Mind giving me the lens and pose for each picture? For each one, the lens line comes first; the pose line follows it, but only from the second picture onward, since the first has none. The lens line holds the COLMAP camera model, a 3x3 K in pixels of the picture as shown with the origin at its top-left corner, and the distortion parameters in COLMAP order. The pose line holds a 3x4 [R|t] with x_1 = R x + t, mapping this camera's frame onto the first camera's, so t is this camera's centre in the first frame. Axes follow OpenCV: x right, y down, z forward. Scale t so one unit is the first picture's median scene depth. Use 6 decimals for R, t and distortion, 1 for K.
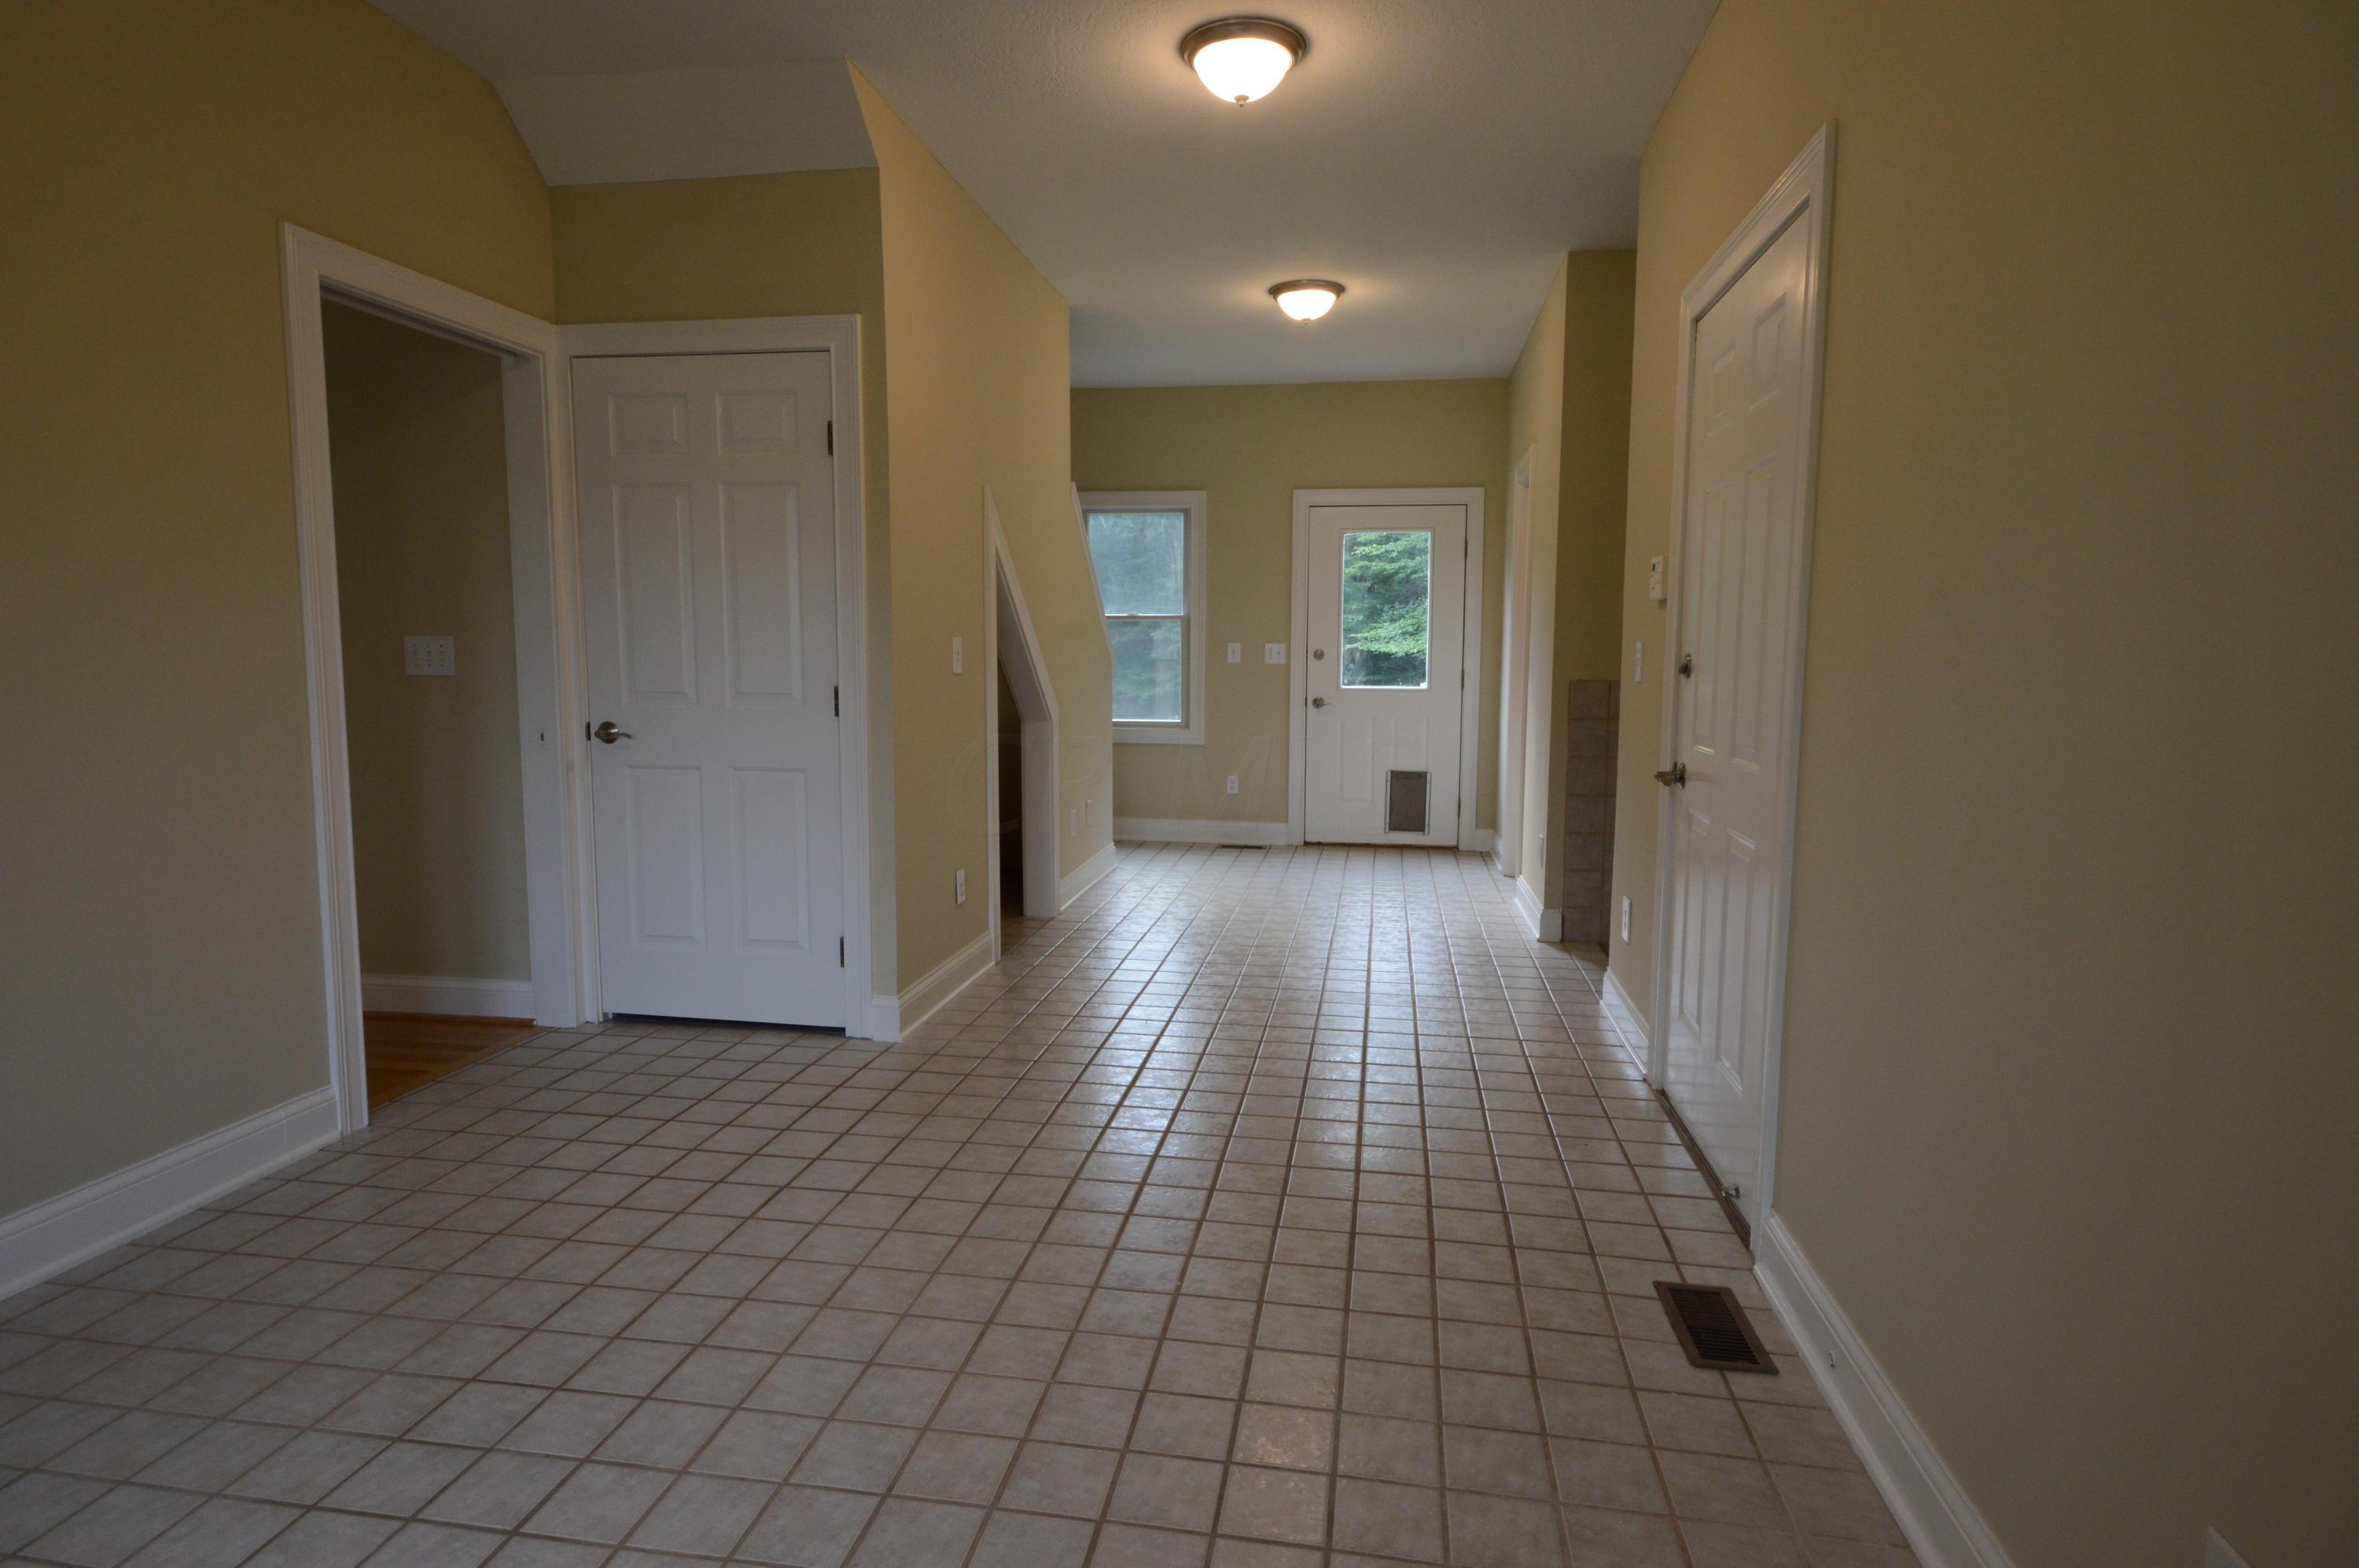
lens RADIAL K [[1263.8, 0, 1159.6], [0, 1263.8, 777.1], [0, 0, 1]] dist [-0.002292, 0.024907]
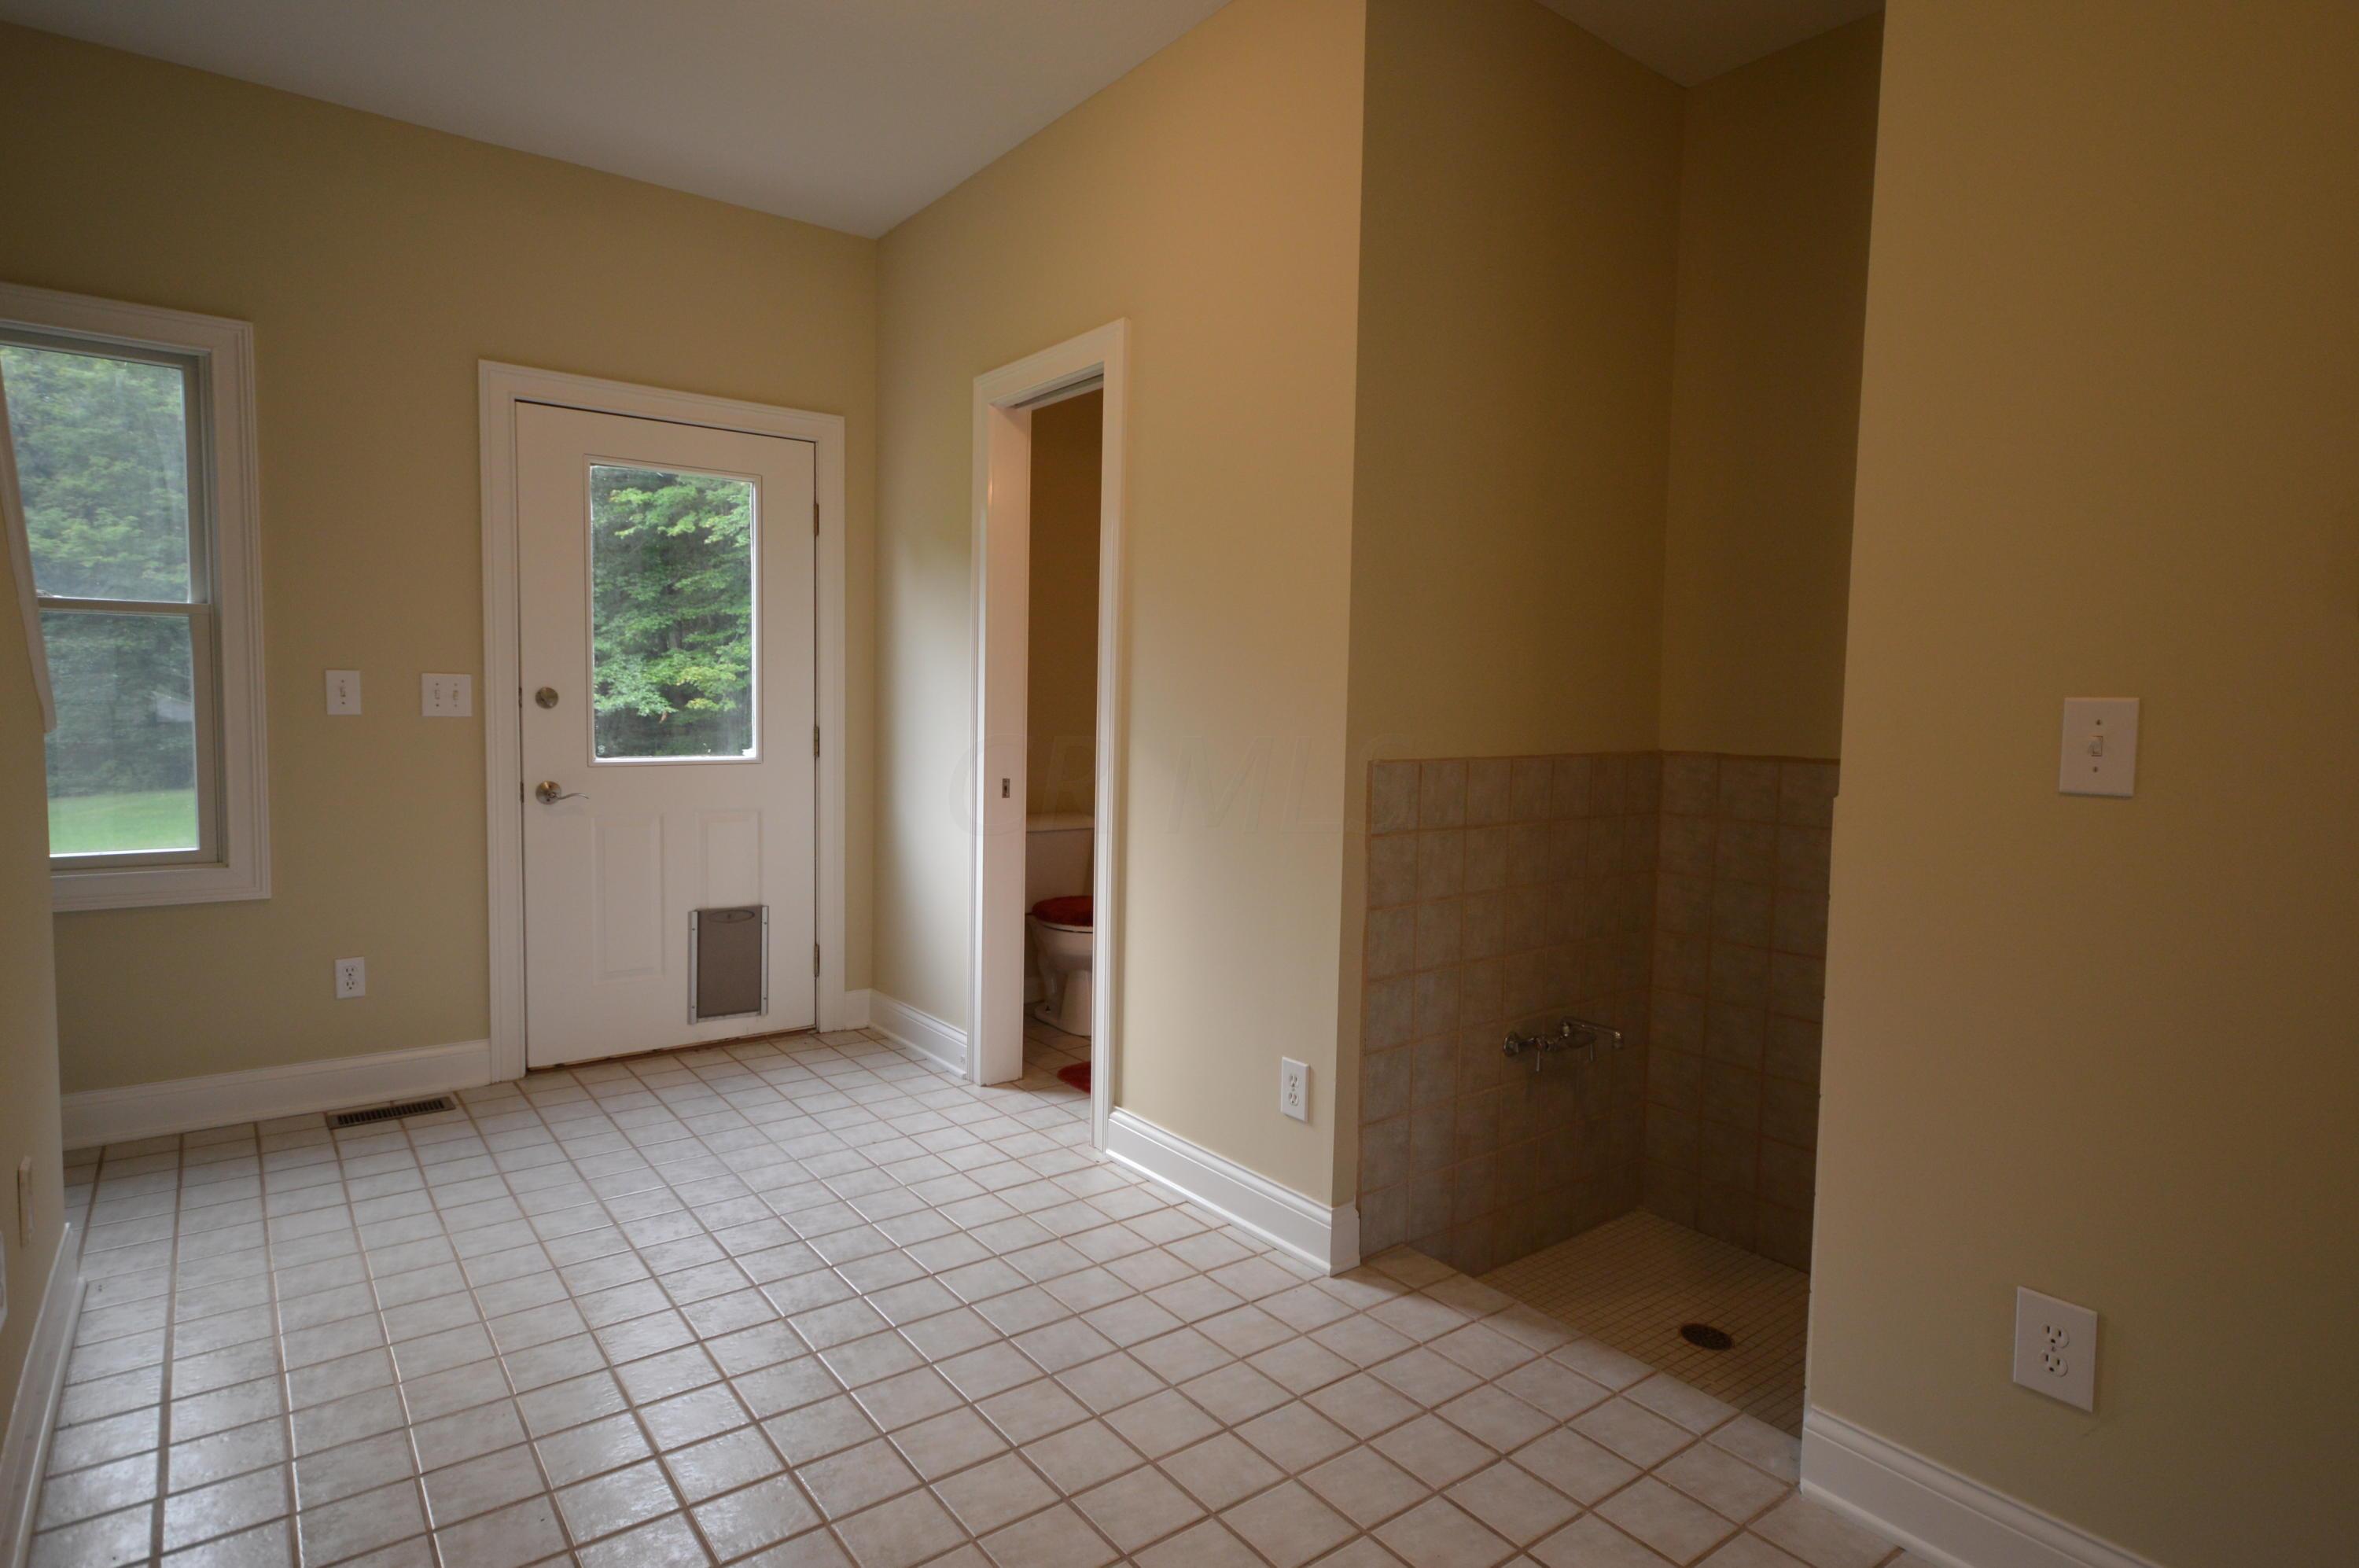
lens RADIAL K [[1263.8, 0, 1159.6], [0, 1263.8, 777.1], [0, 0, 1]] dist [-0.002292, 0.024907]
pose [[0.687491, -0.042772, 0.724932, -0.073524], [0.060267, 0.998181, 0.001740, -0.051461], [-0.723688, 0.042493, 0.688818, 0.475124]]
